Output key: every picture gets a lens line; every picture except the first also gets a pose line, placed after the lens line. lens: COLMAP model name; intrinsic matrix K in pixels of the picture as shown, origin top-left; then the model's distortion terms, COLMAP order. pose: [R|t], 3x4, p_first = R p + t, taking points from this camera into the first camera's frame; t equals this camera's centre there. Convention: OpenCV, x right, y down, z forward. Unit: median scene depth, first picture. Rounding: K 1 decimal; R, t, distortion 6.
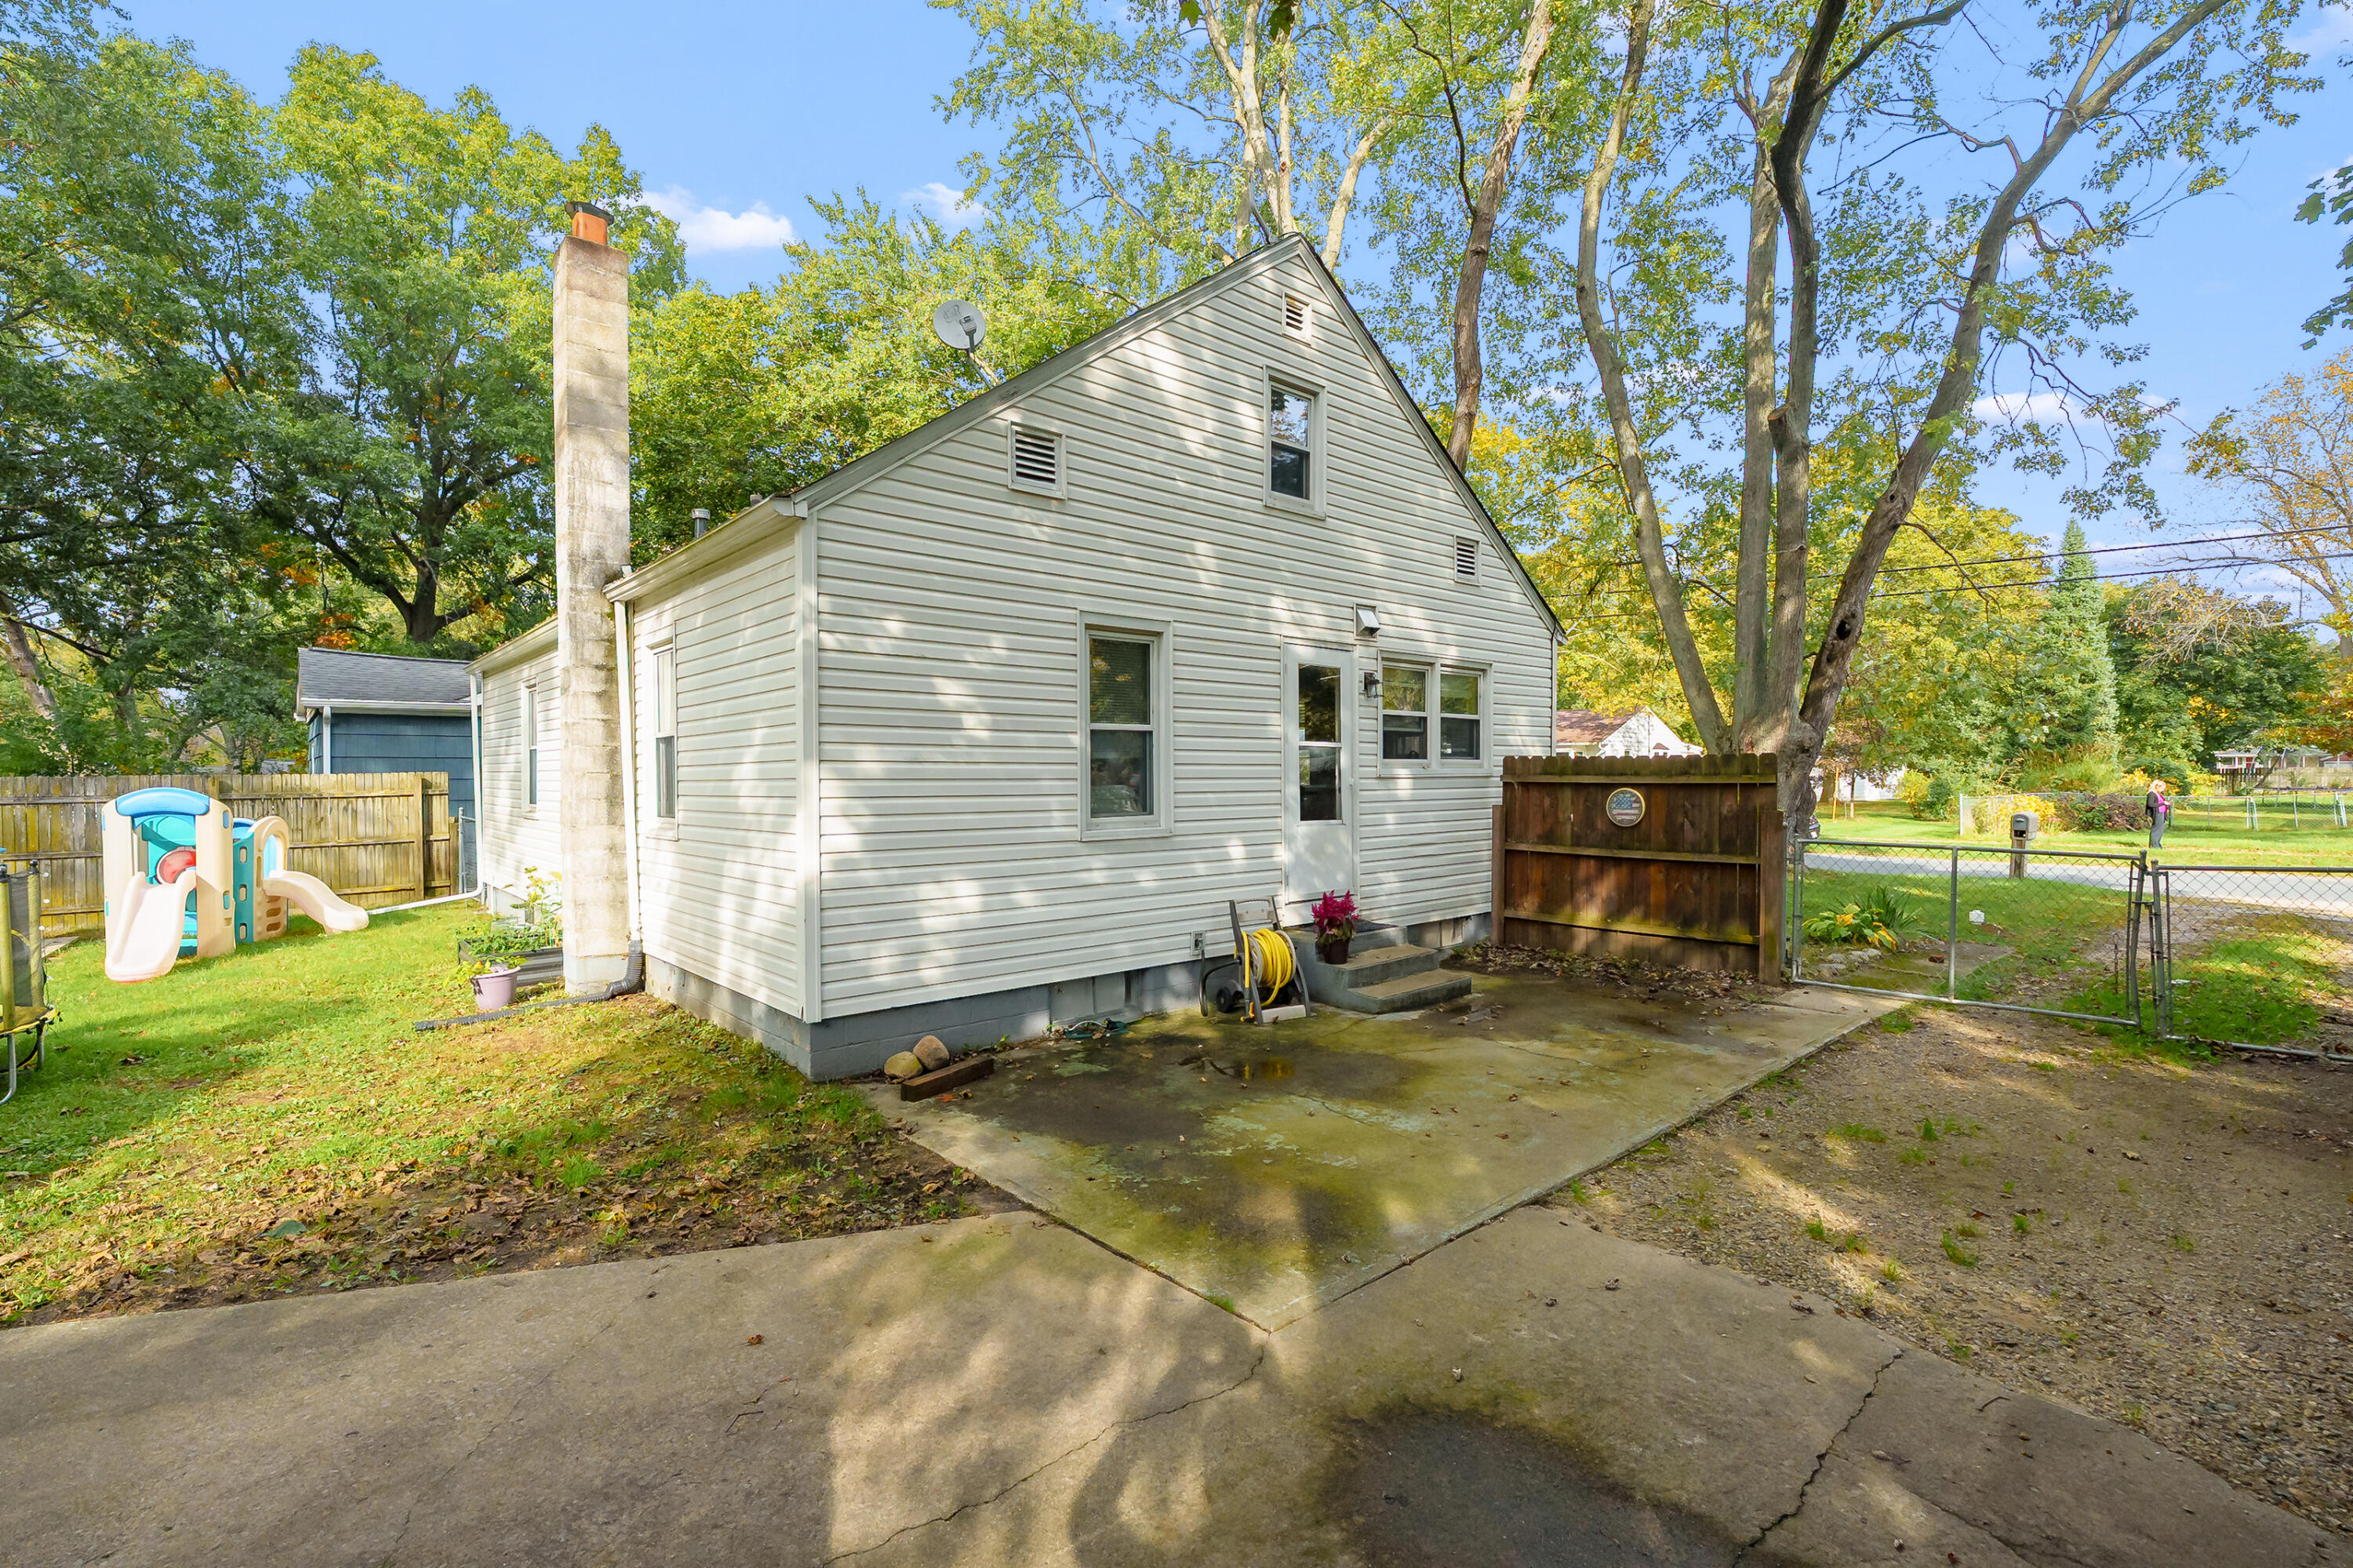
lens RADIAL K [[1040.2, 0, 1171.7], [0, 1040.2, 783.3], [0, 0, 1]] dist [-0.003676, 0.000057]
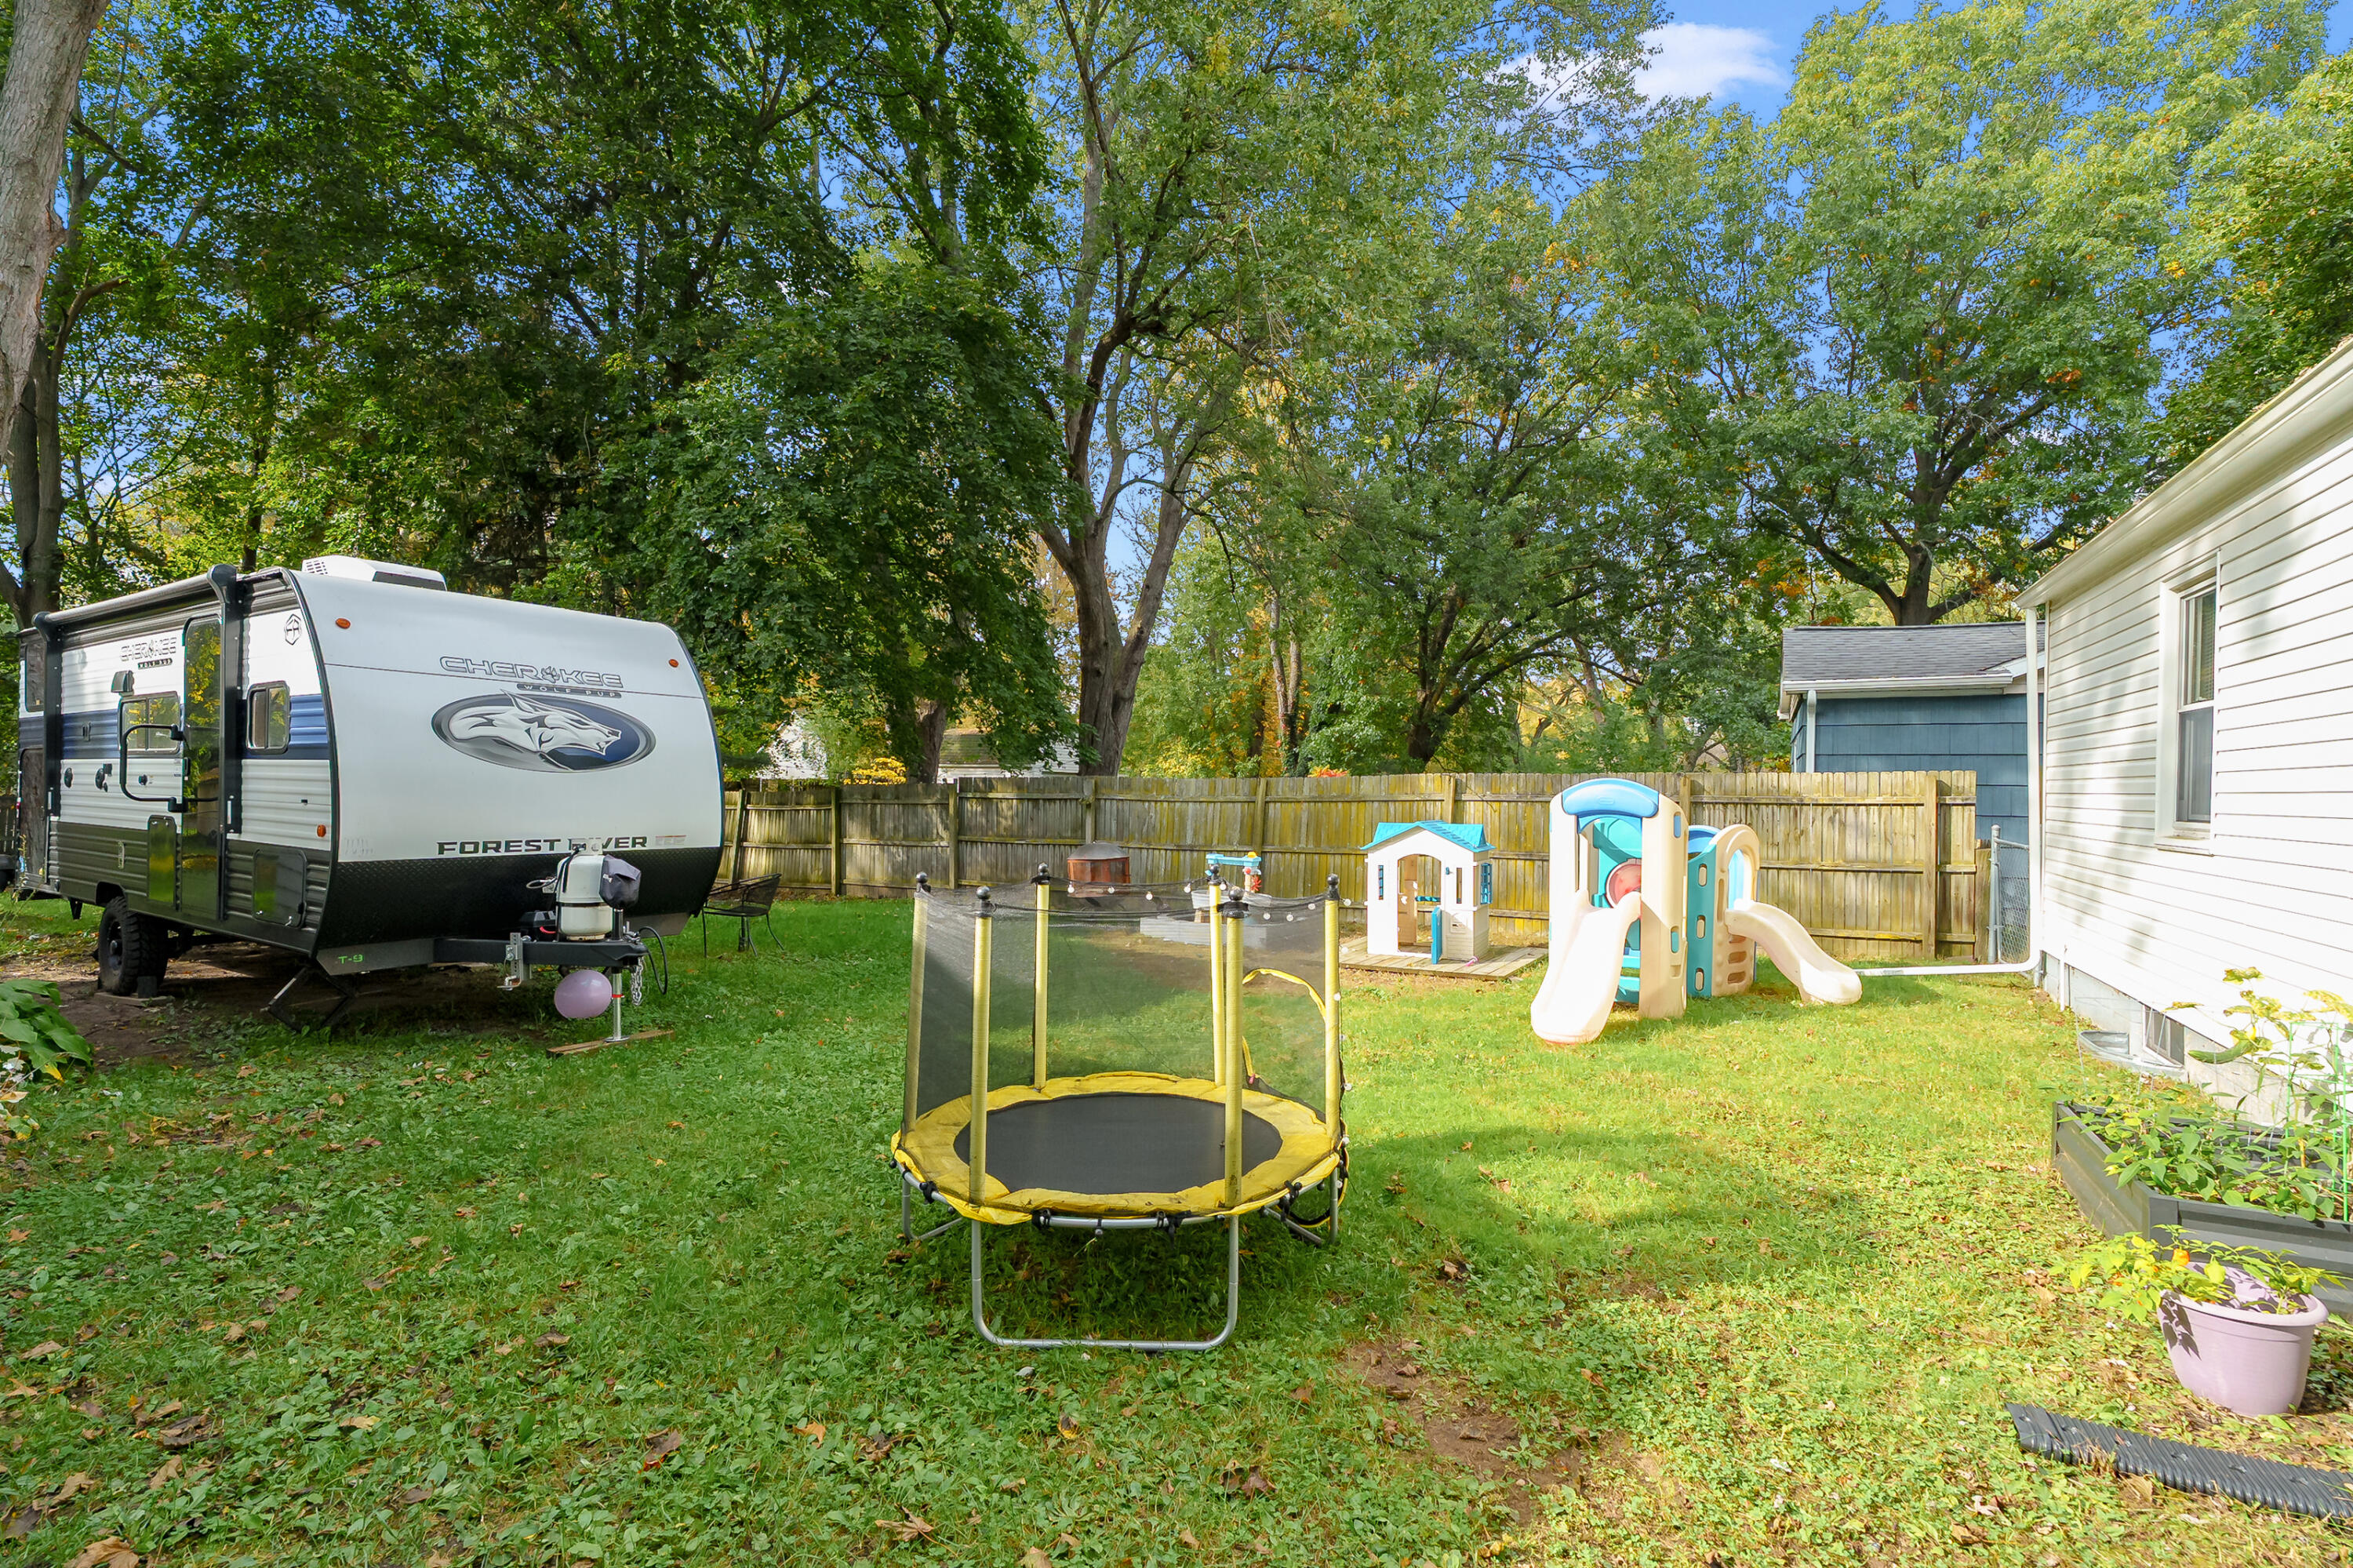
lens RADIAL K [[1040.2, 0, 1171.7], [0, 1040.2, 783.3], [0, 0, 1]] dist [-0.003676, 0.000057]
pose [[0.328727, 0.005511, -0.944409, -0.223055], [-0.024256, 0.999702, -0.002609, 0.010596], [0.944114, 0.023765, 0.328762, 0.276214]]
